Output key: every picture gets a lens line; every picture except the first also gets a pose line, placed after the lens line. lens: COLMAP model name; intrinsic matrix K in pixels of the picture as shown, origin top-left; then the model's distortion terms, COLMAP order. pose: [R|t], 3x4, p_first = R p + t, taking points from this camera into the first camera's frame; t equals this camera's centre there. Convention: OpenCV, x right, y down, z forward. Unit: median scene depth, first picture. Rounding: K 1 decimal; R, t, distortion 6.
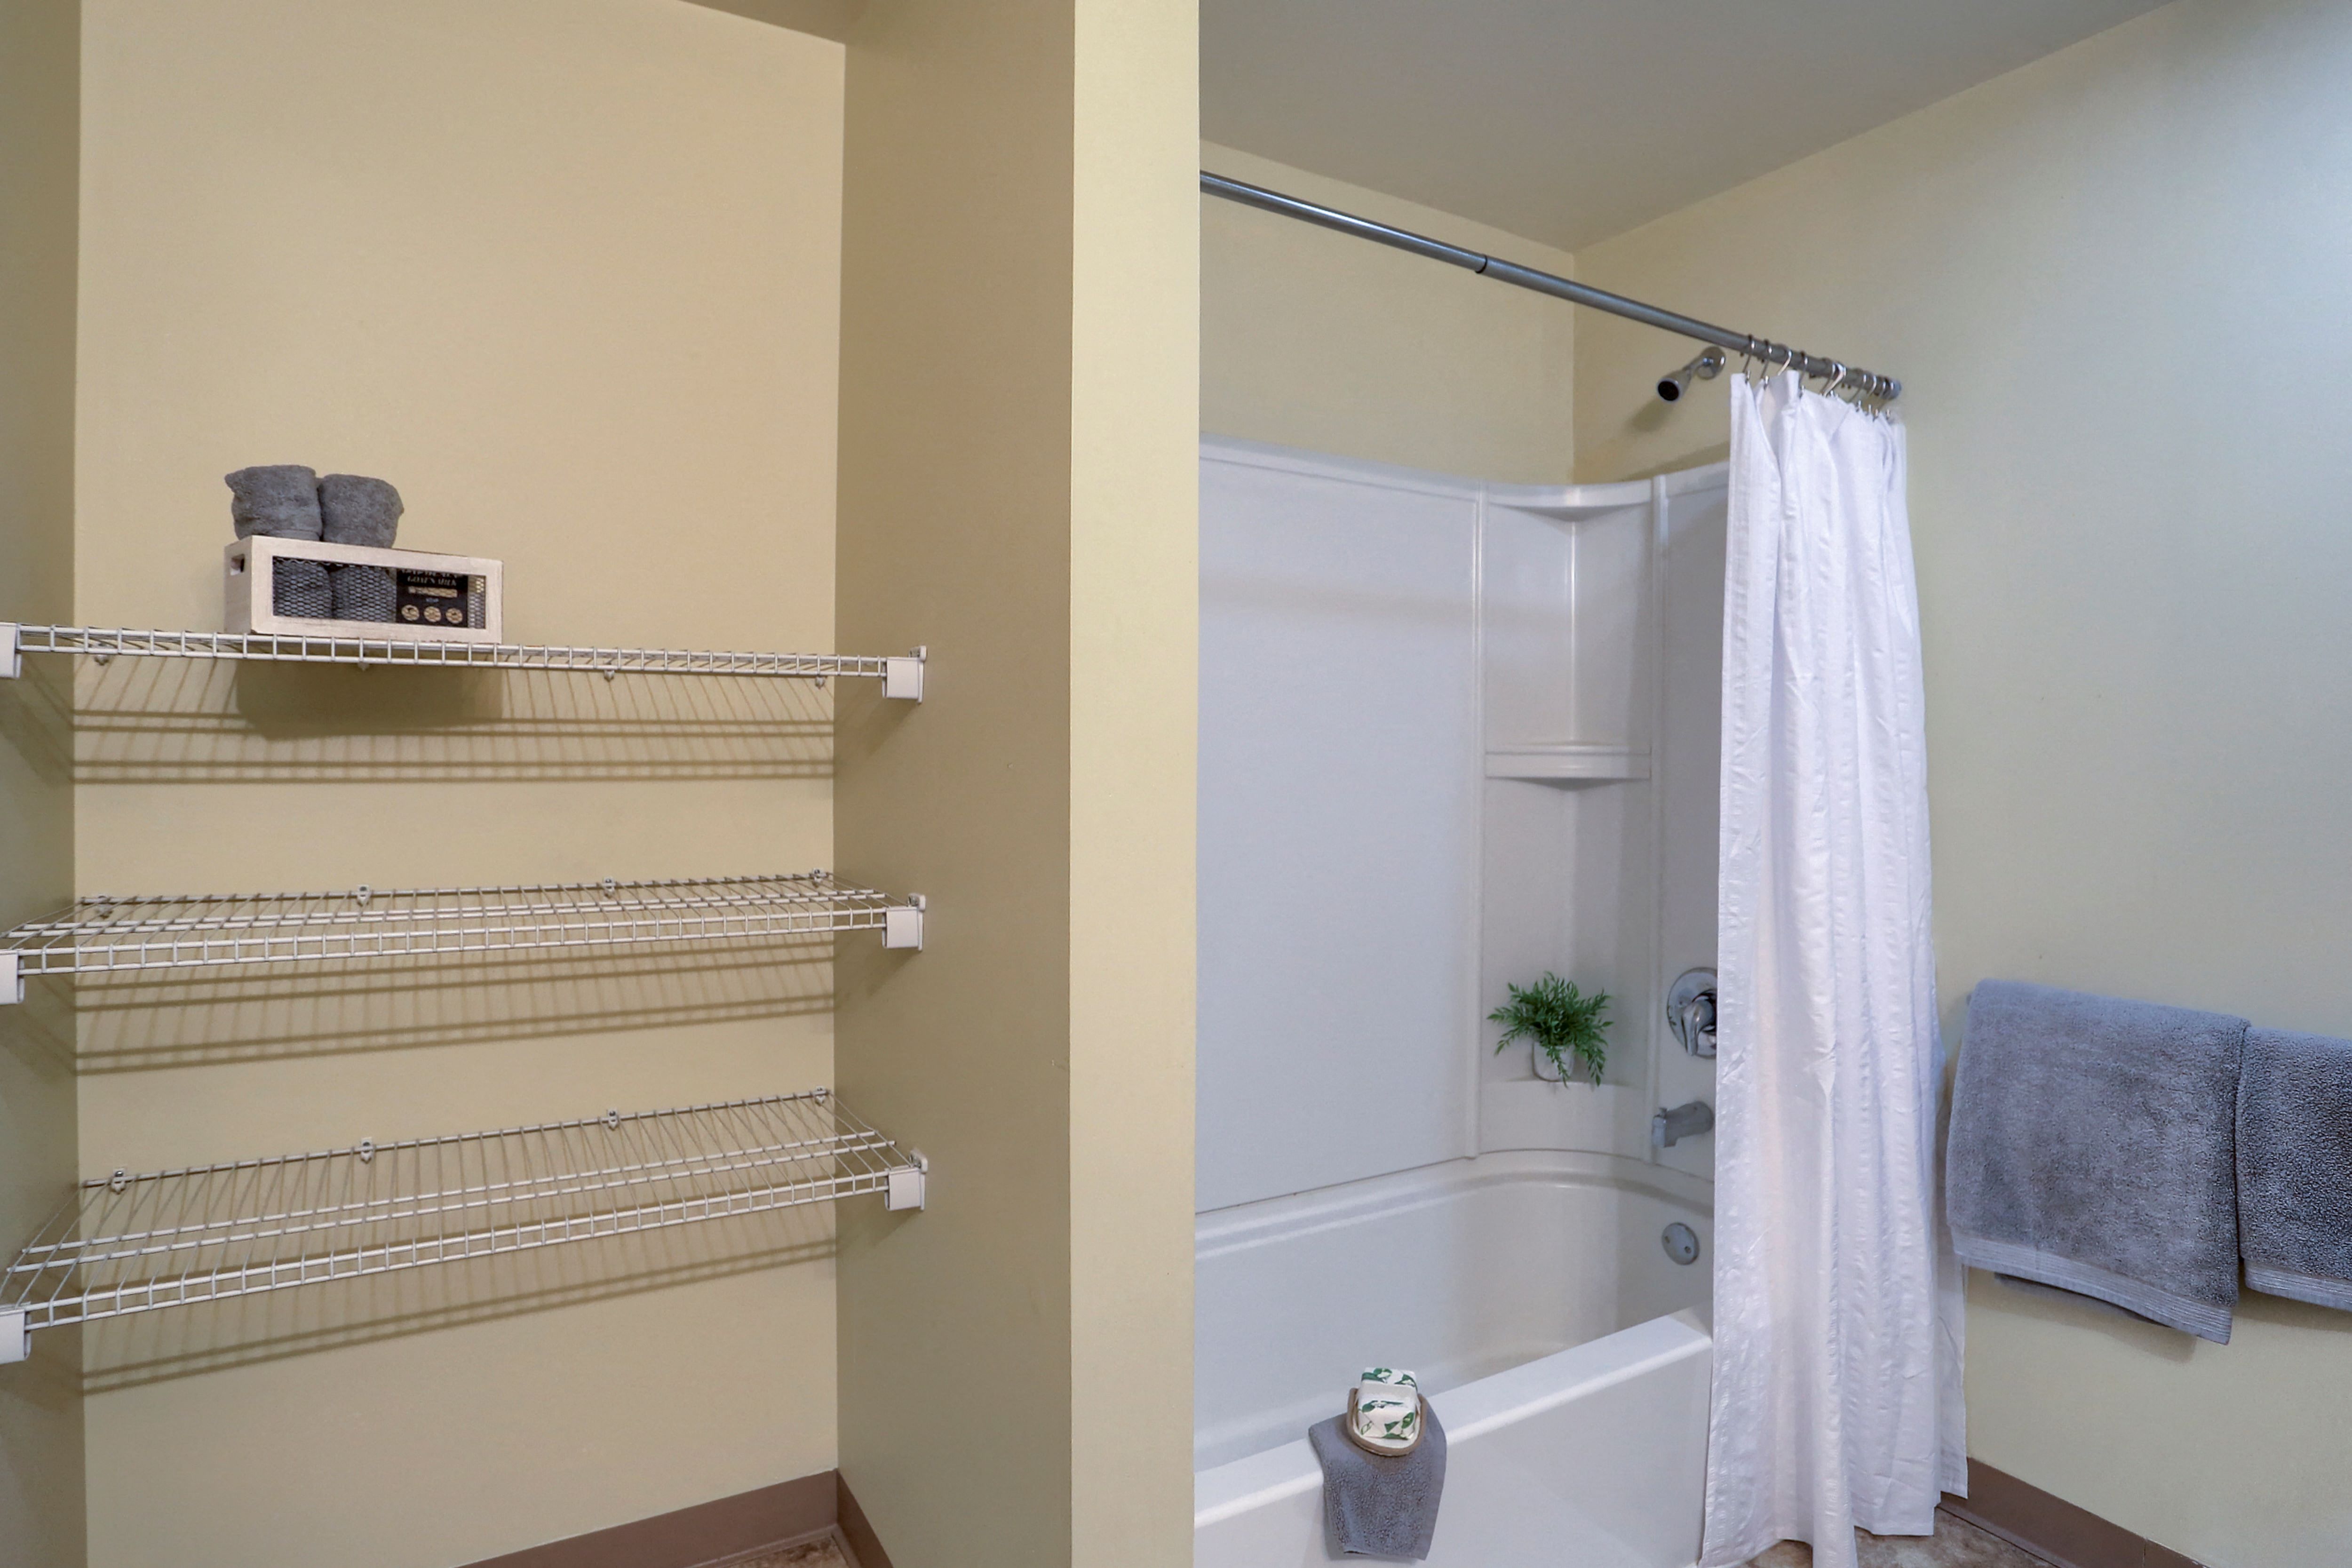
lens RADIAL K [[1209.0, 0, 1176.0], [0, 1209.0, 785.2], [0, 0, 1]] dist [-0.025609, 0.002183]
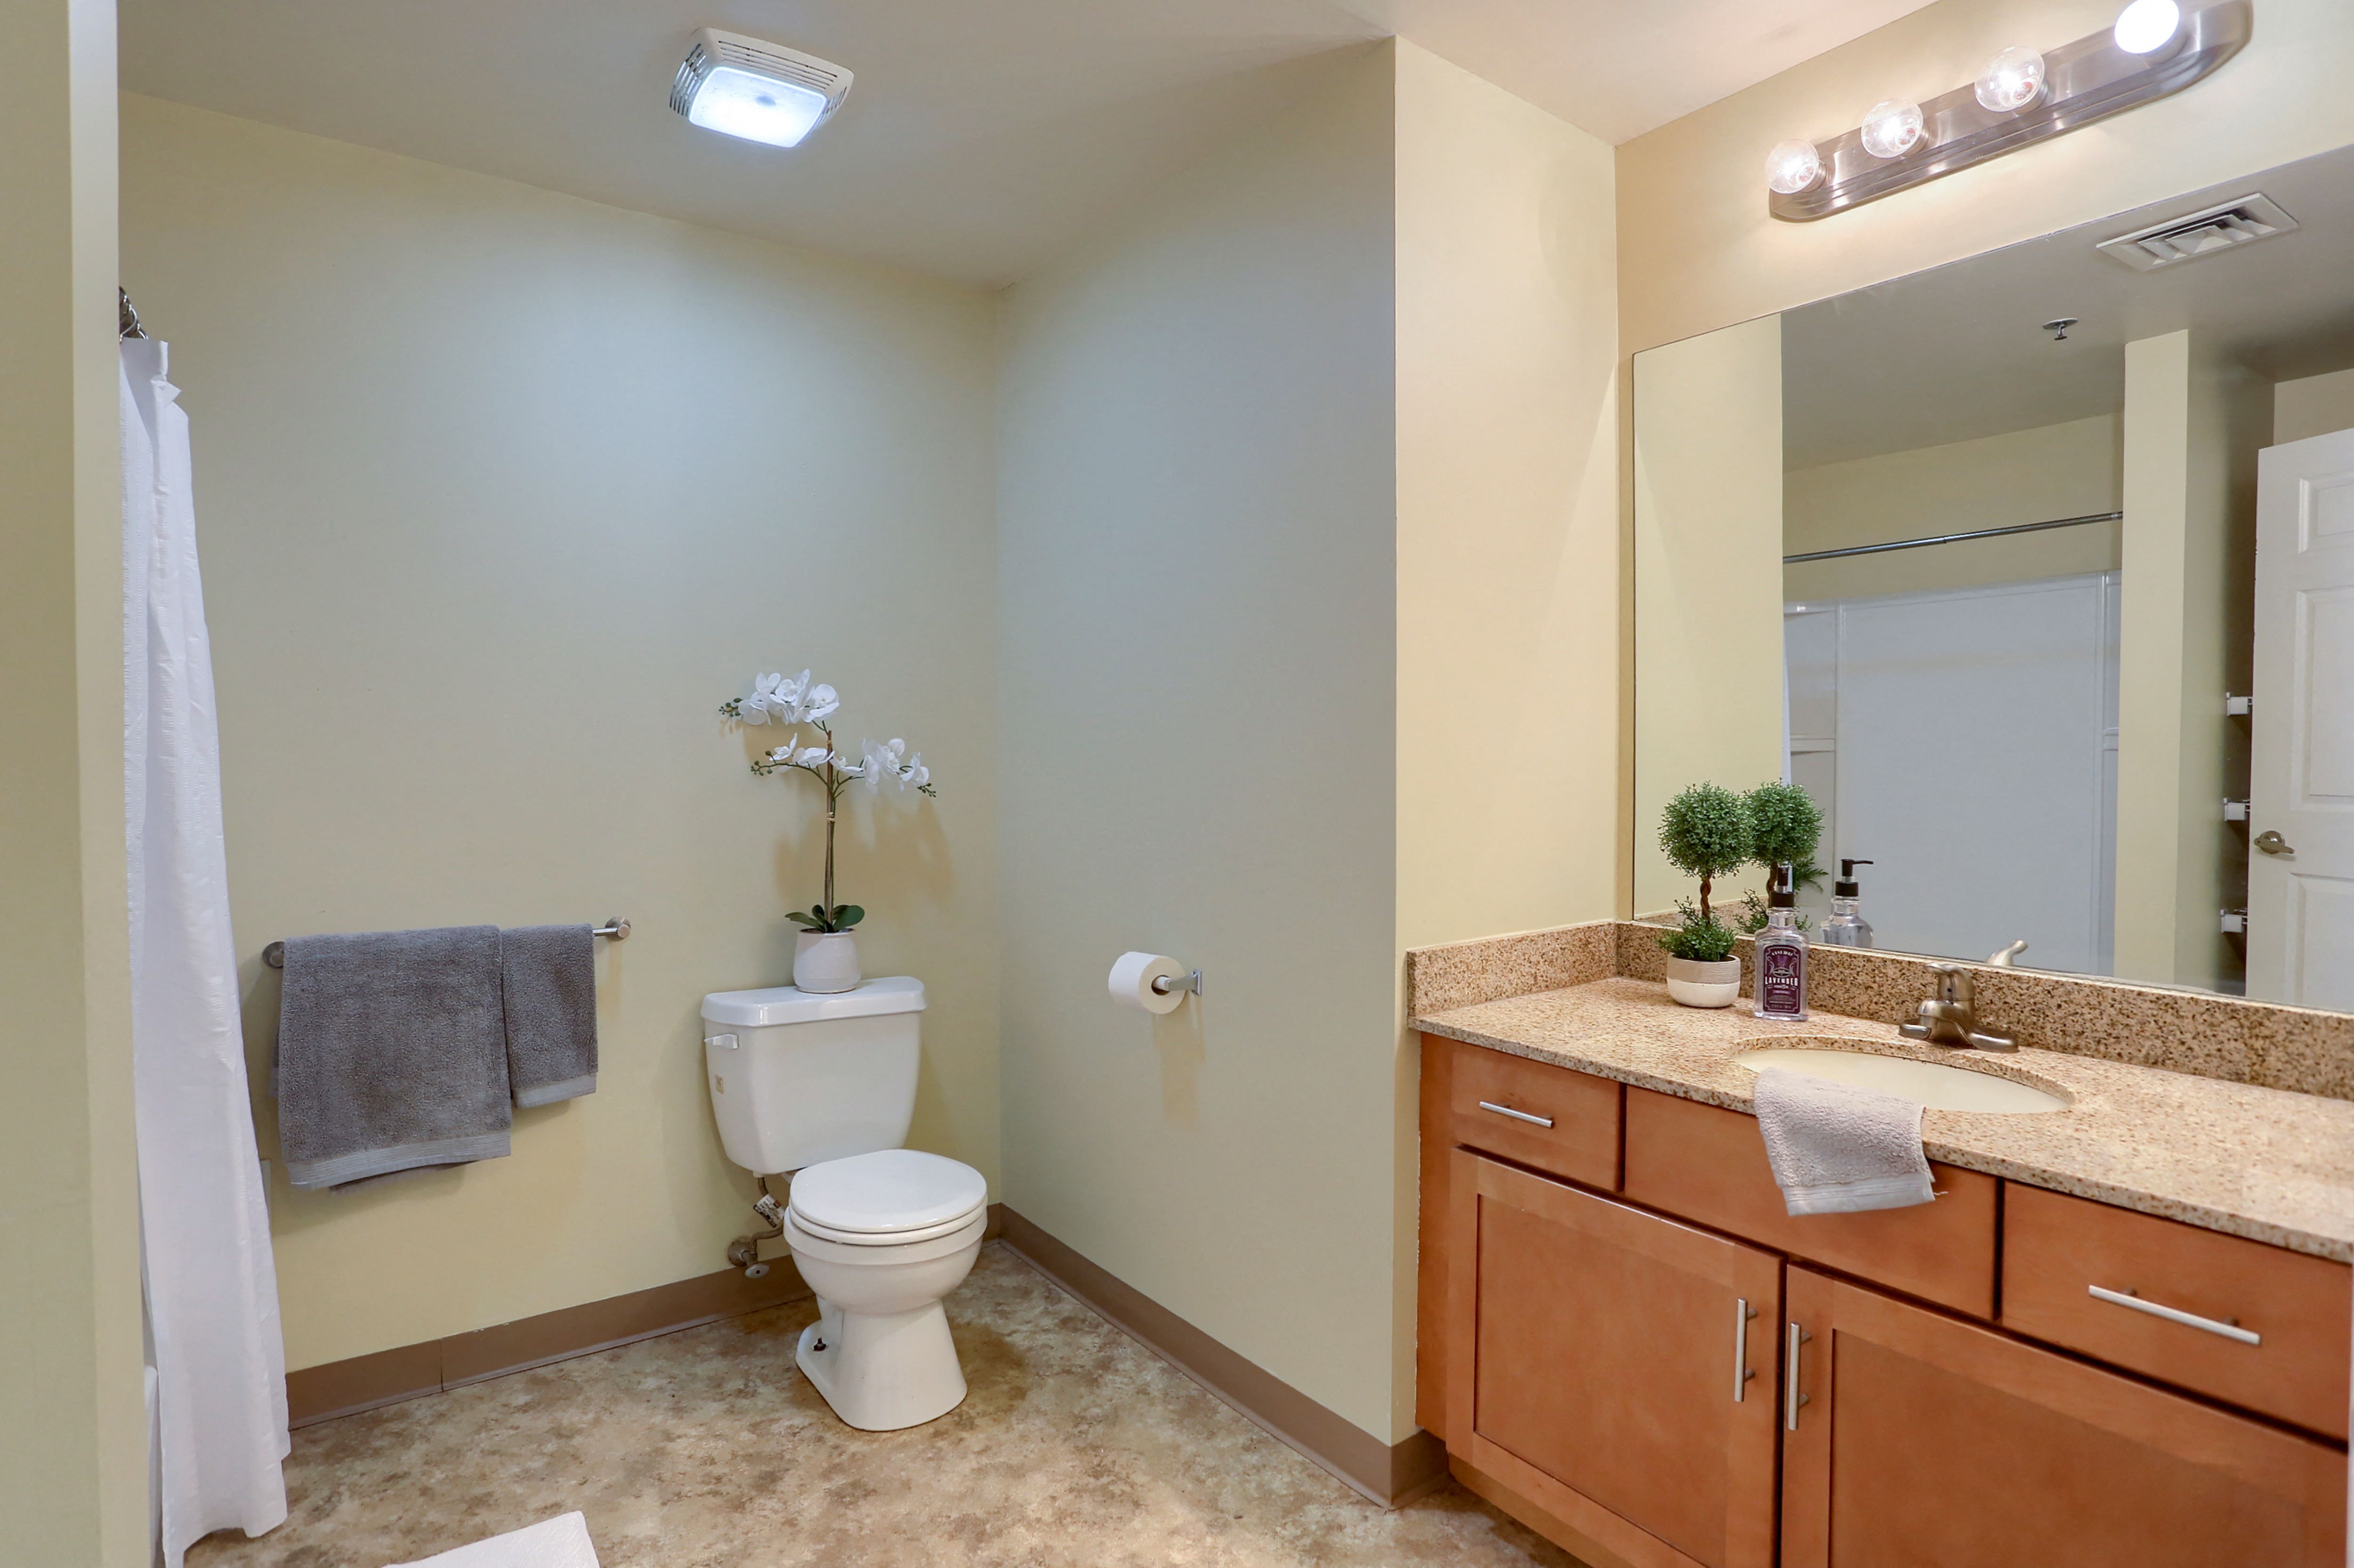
lens RADIAL K [[1209.8, 0, 1178.6], [0, 1209.8, 774.9], [0, 0, 1]] dist [-0.025609, 0.002183]
pose [[-0.080244, -0.032609, 0.996242, -0.534135], [0.019591, 0.999220, 0.034284, -0.013360], [-0.996583, 0.022268, -0.079542, 0.273471]]
